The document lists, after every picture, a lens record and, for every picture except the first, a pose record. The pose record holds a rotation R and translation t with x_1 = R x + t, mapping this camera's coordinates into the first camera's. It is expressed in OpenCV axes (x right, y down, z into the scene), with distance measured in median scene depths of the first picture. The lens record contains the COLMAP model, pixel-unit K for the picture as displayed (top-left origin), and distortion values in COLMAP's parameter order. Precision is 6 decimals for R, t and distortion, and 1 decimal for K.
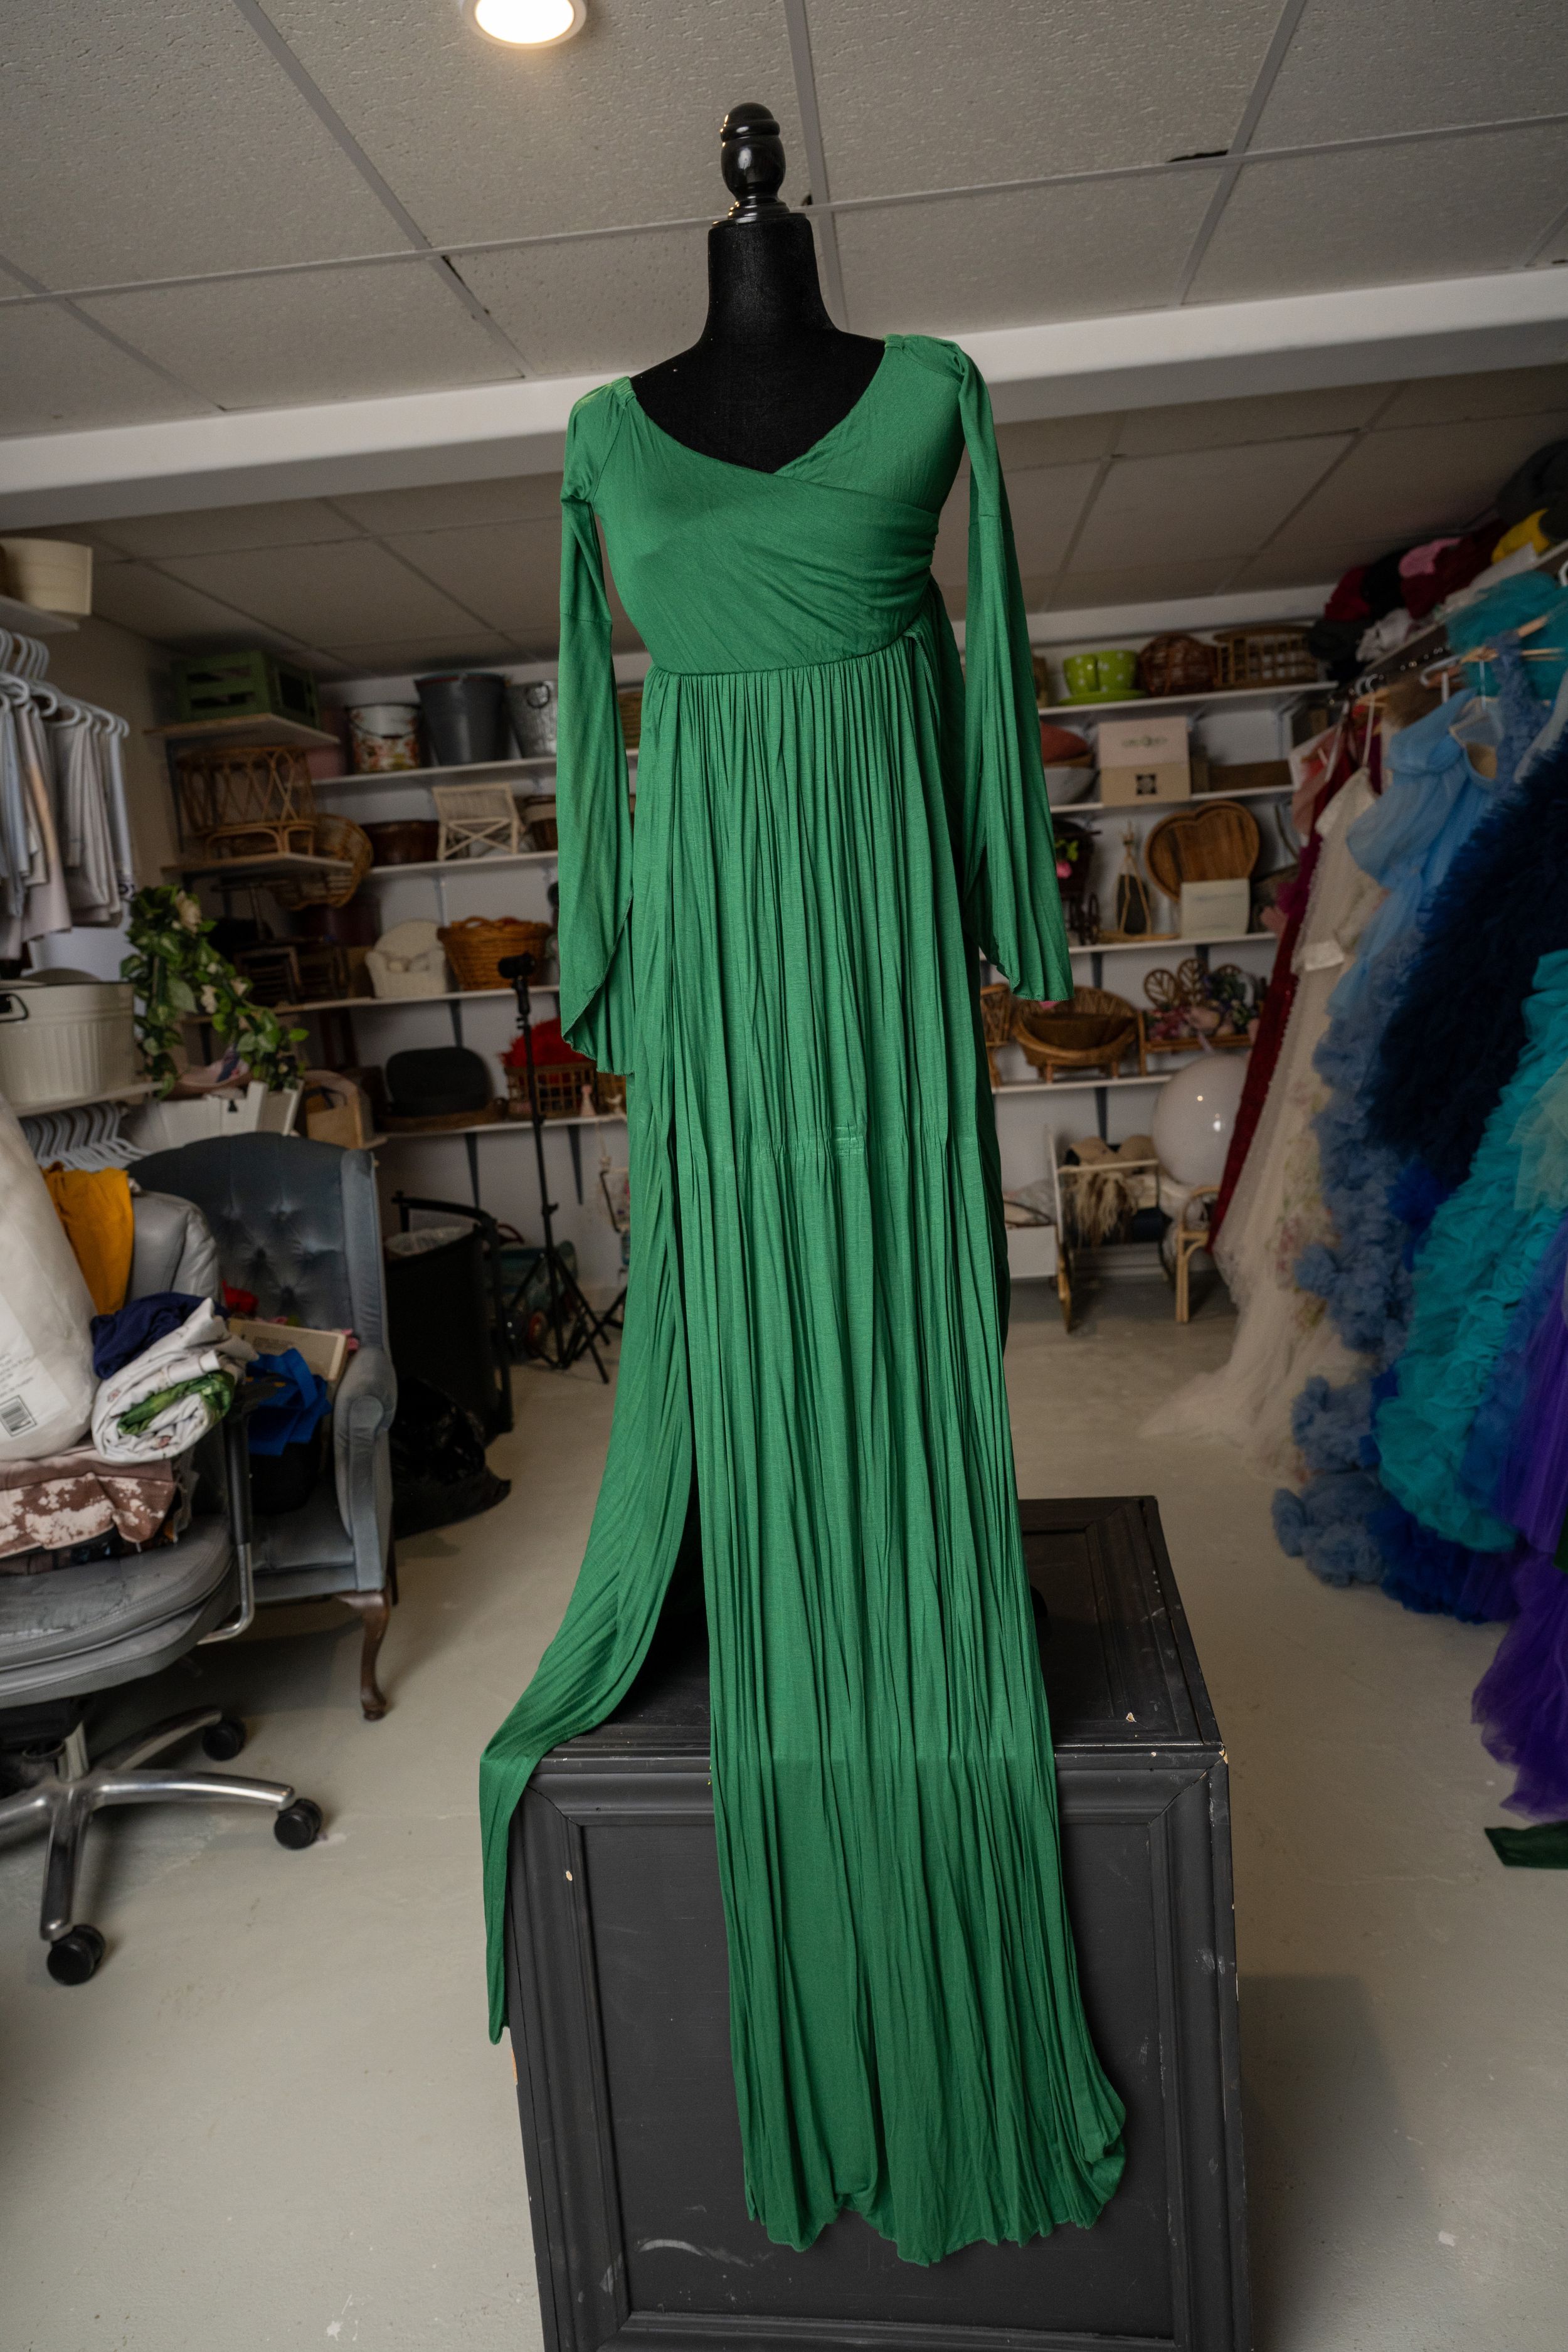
lens RADIAL K [[1613.3, 0, 789.1], [0, 1613.3, 1158.6], [0, 0, 1]] dist [-0.002346, 0.001348]
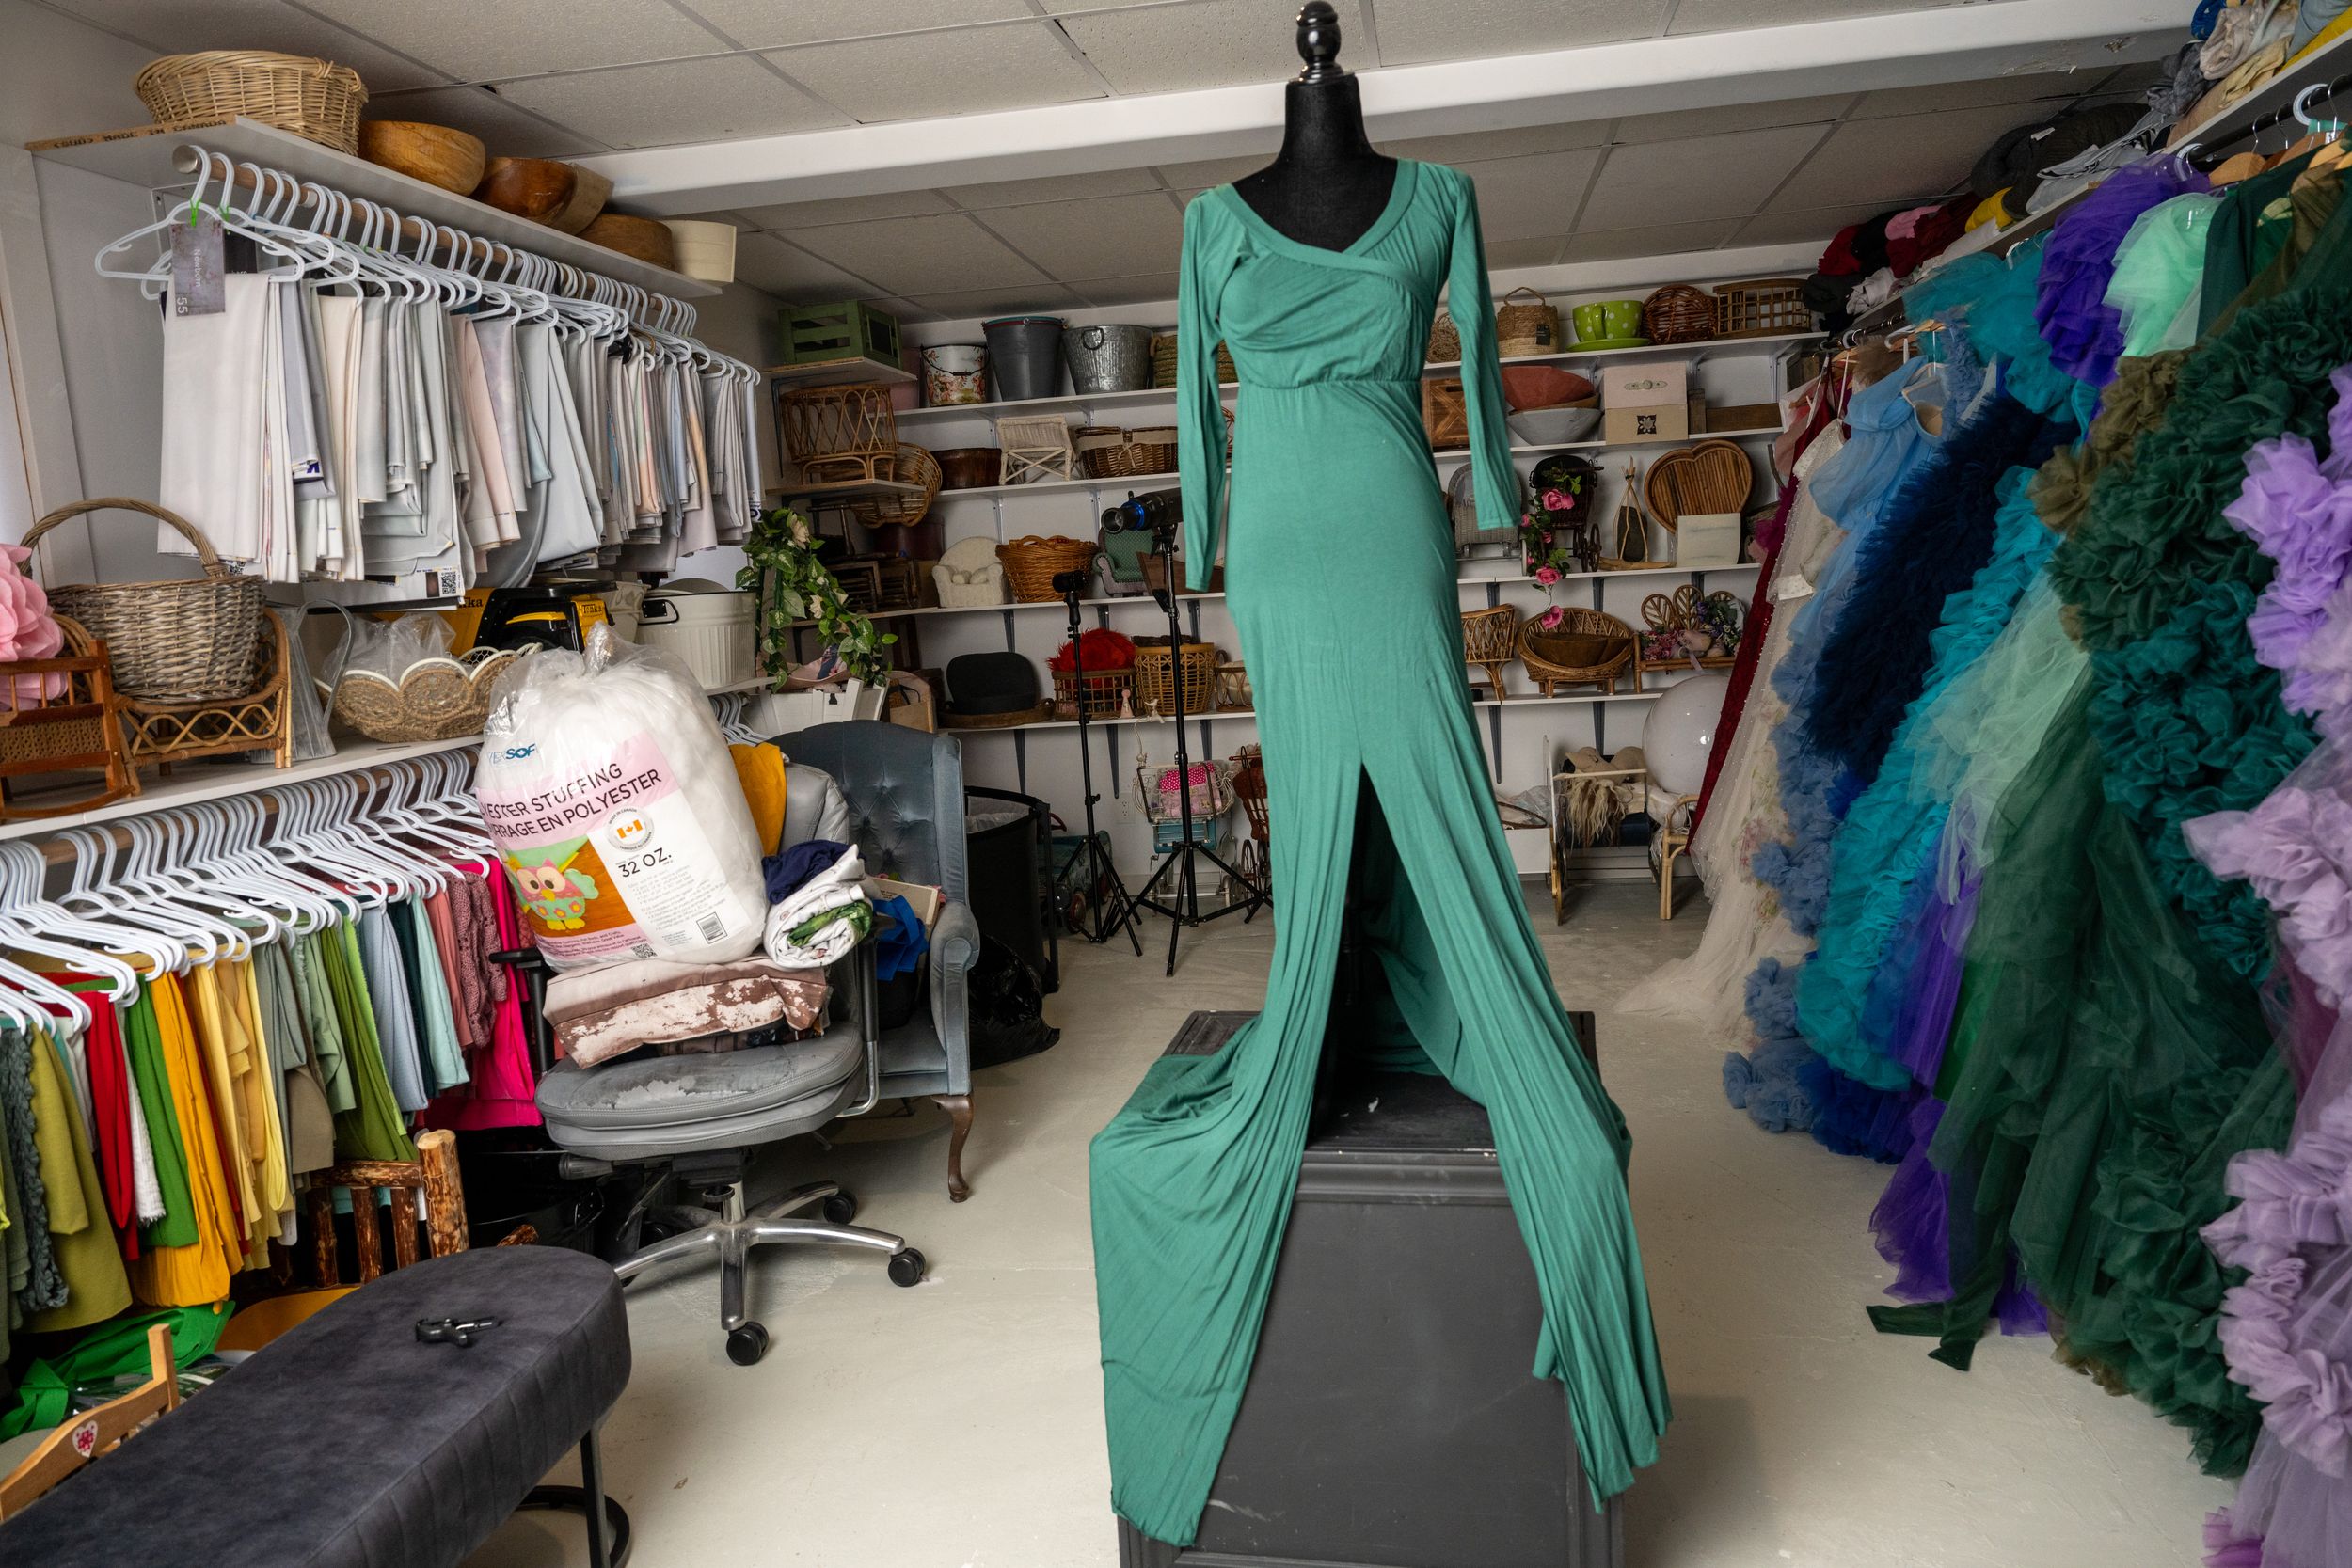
lens RADIAL K [[1623.0, 0, 1184.1], [0, 1623.0, 784.1], [0, 0, 1]] dist [-0.002676, 0.001265]
pose [[0.996972, 0.027032, -0.072908, -0.004564], [-0.026468, 0.999612, 0.008689, 0.012924], [0.073114, -0.006733, 0.997301, -0.163310]]
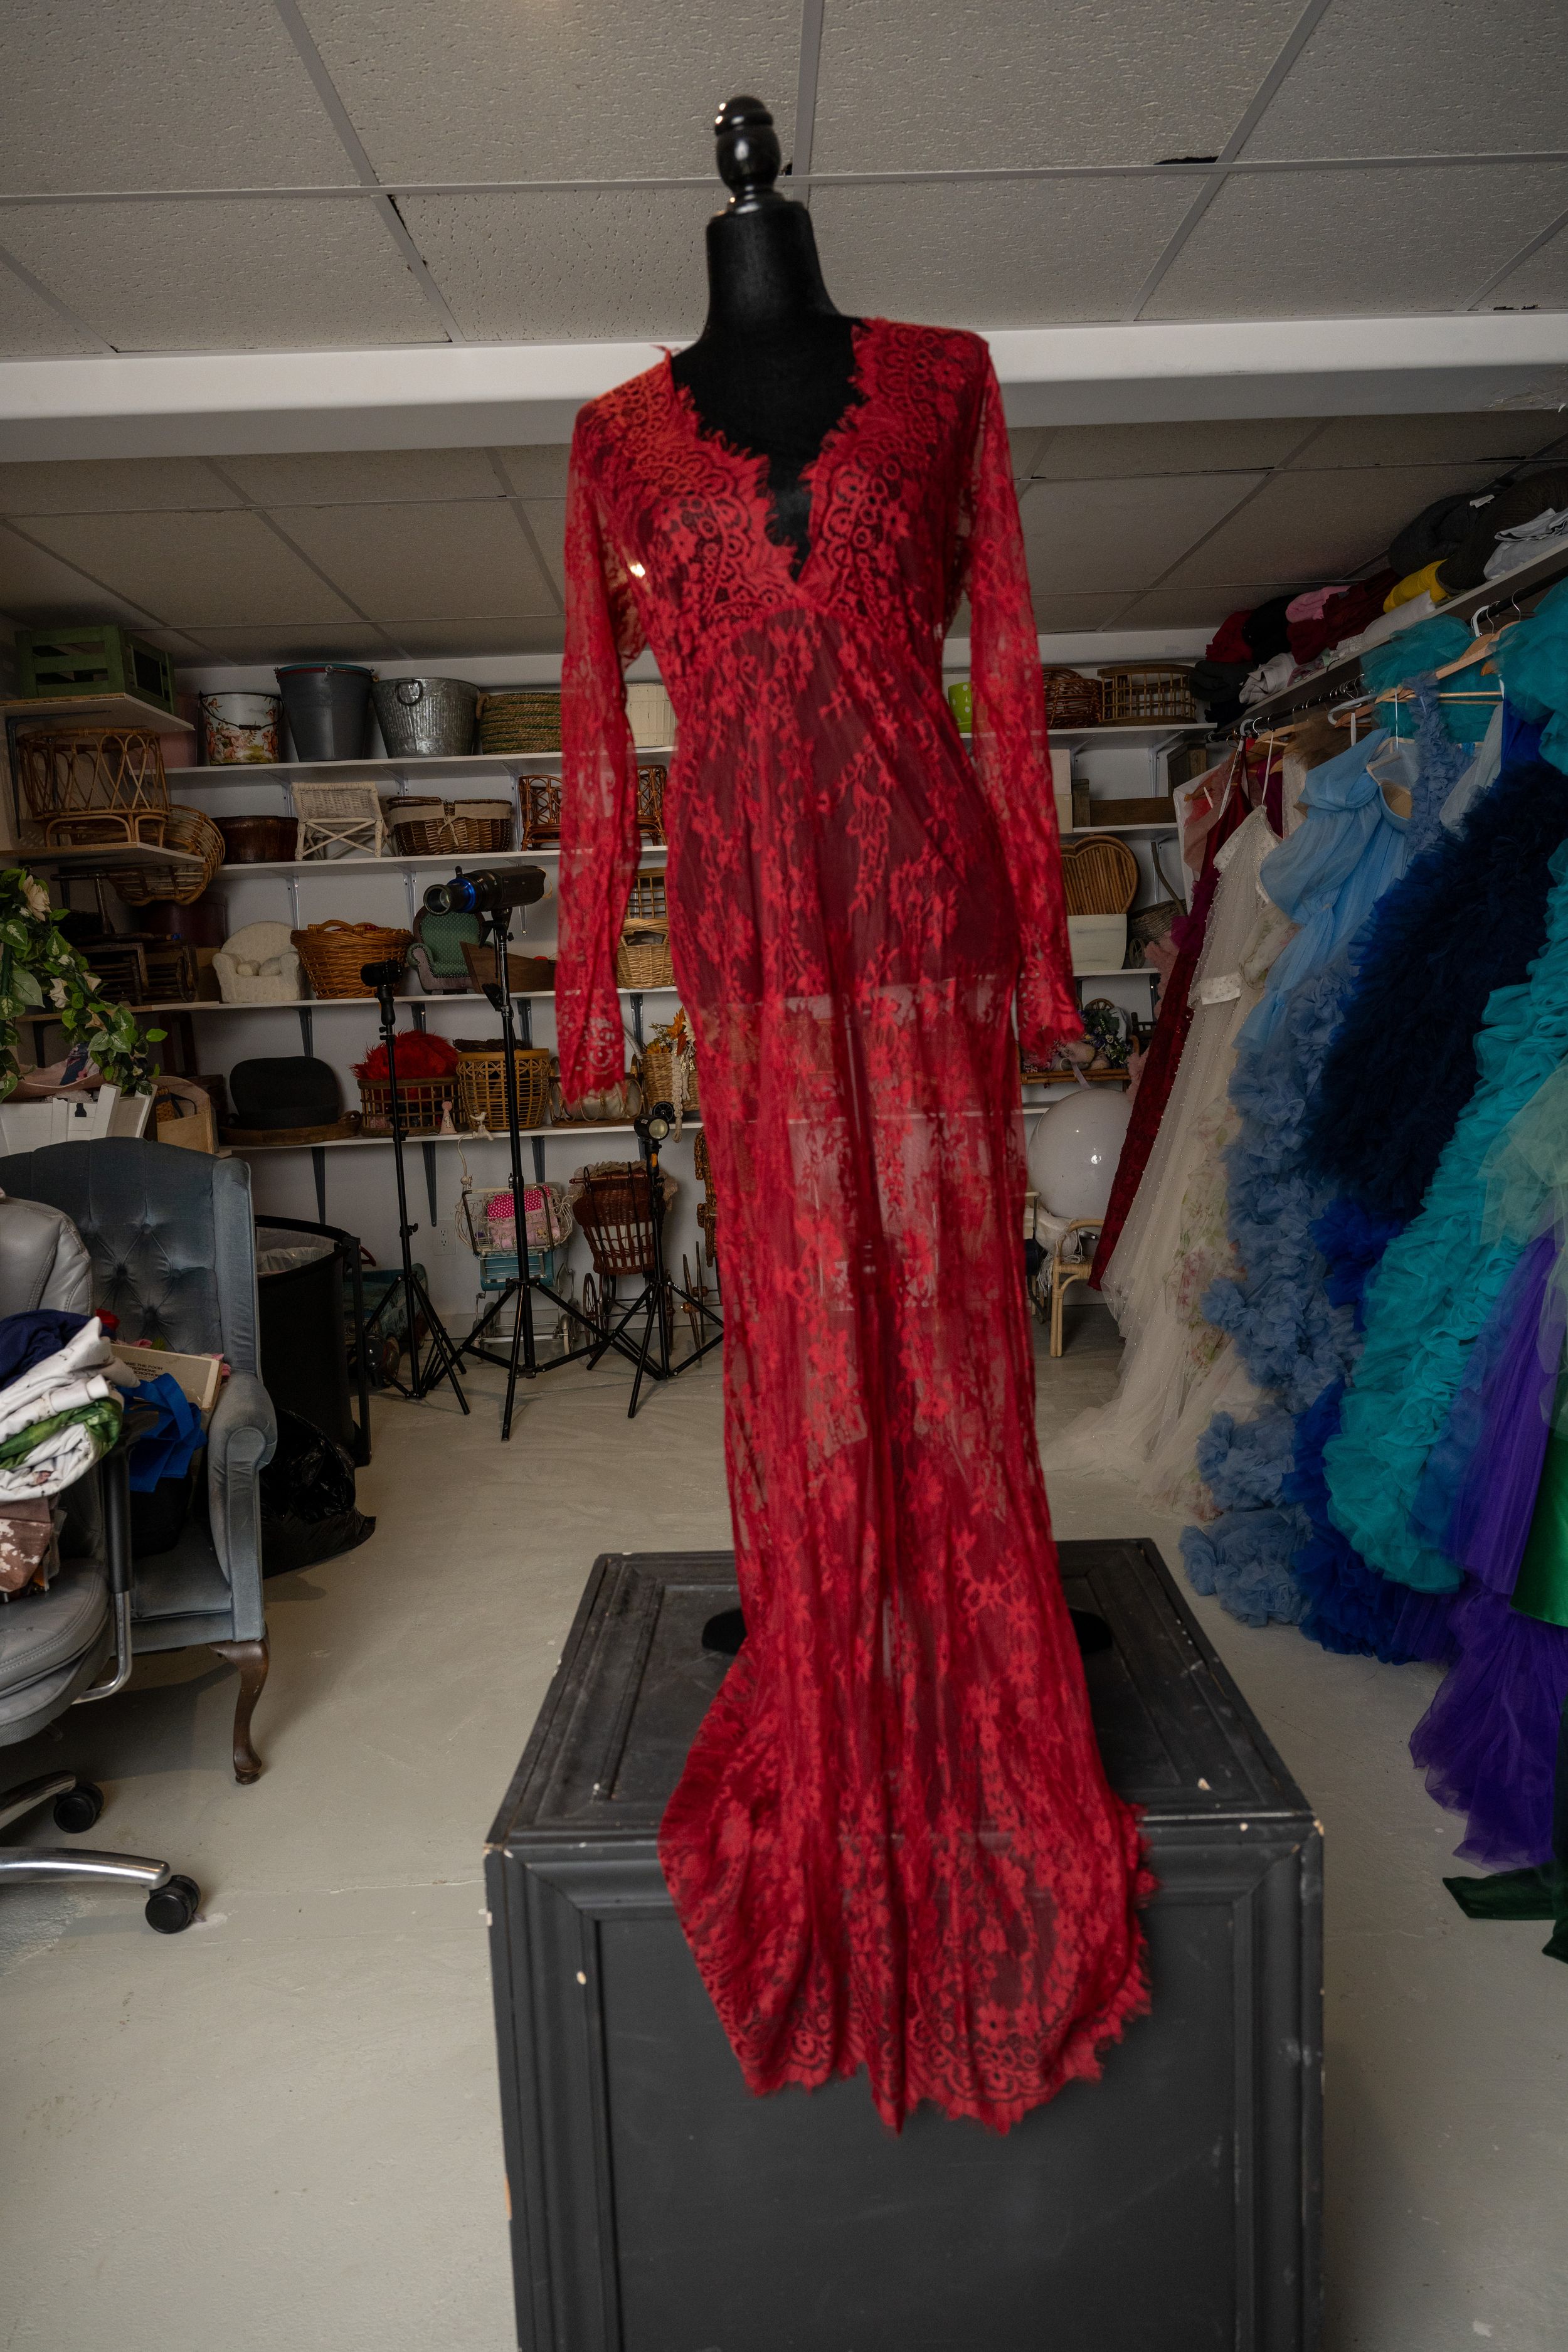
lens RADIAL K [[1617.1, 0, 782.3], [0, 1617.1, 1157.2], [0, 0, 1]] dist [-0.000459, -0.003672]
pose [[0.993450, 0.024338, 0.111650, -0.052171], [-0.022117, 0.999533, -0.021090, 0.005295], [-0.112111, 0.018482, 0.993524, 0.039820]]
